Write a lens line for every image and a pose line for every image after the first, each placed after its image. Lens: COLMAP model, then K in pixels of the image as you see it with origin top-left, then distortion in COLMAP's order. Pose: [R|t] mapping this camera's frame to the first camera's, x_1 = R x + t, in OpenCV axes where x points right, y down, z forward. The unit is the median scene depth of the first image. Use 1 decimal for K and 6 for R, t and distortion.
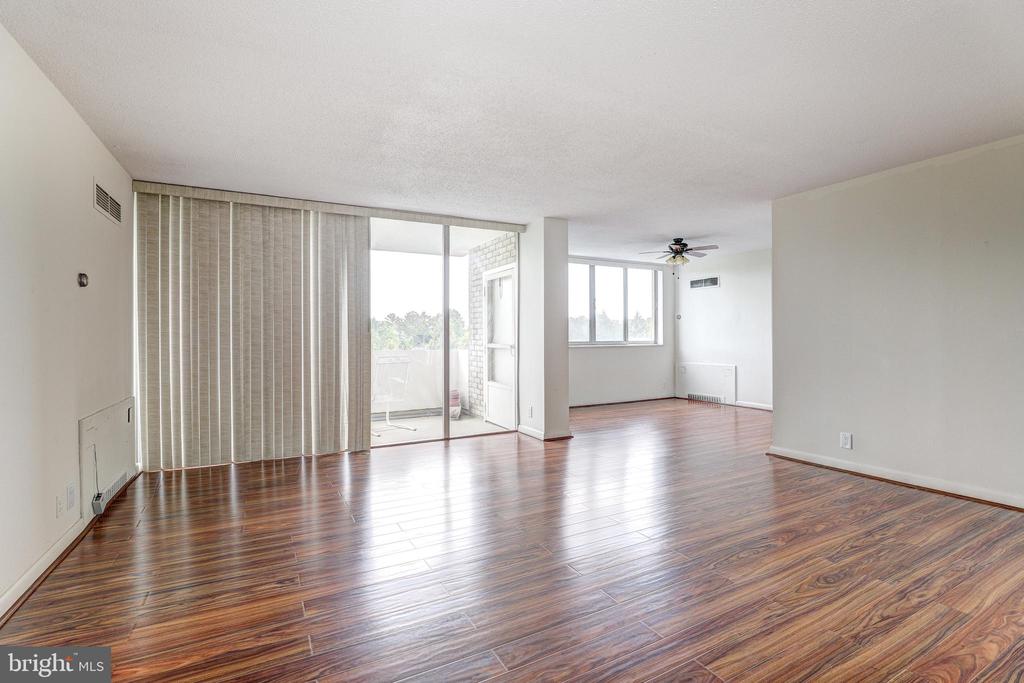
lens RADIAL K [[468.8, 0, 509.6], [0, 468.8, 338.7], [0, 0, 1]] dist [-0.034744, 0.007161]
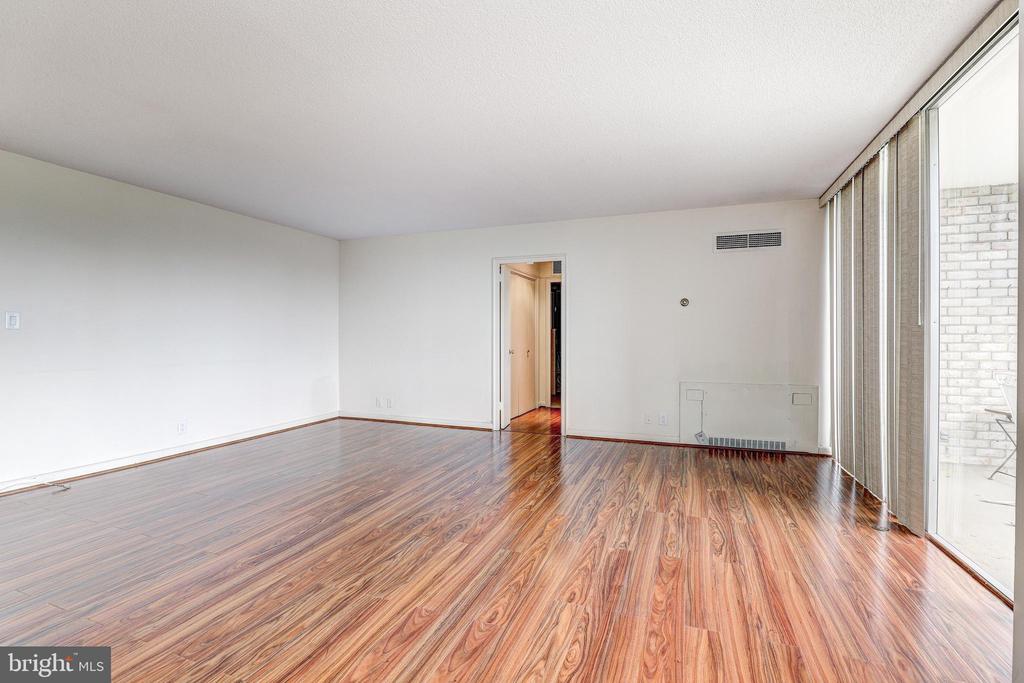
lens RADIAL K [[468.8, 0, 512.2], [0, 468.8, 339.4], [0, 0, 1]] dist [-0.034744, 0.007161]
pose [[-0.752990, 0.006584, -0.657999, 0.265939], [-0.001796, 0.999926, 0.012061, -0.002435], [0.658030, 0.010263, -0.752922, 0.690979]]
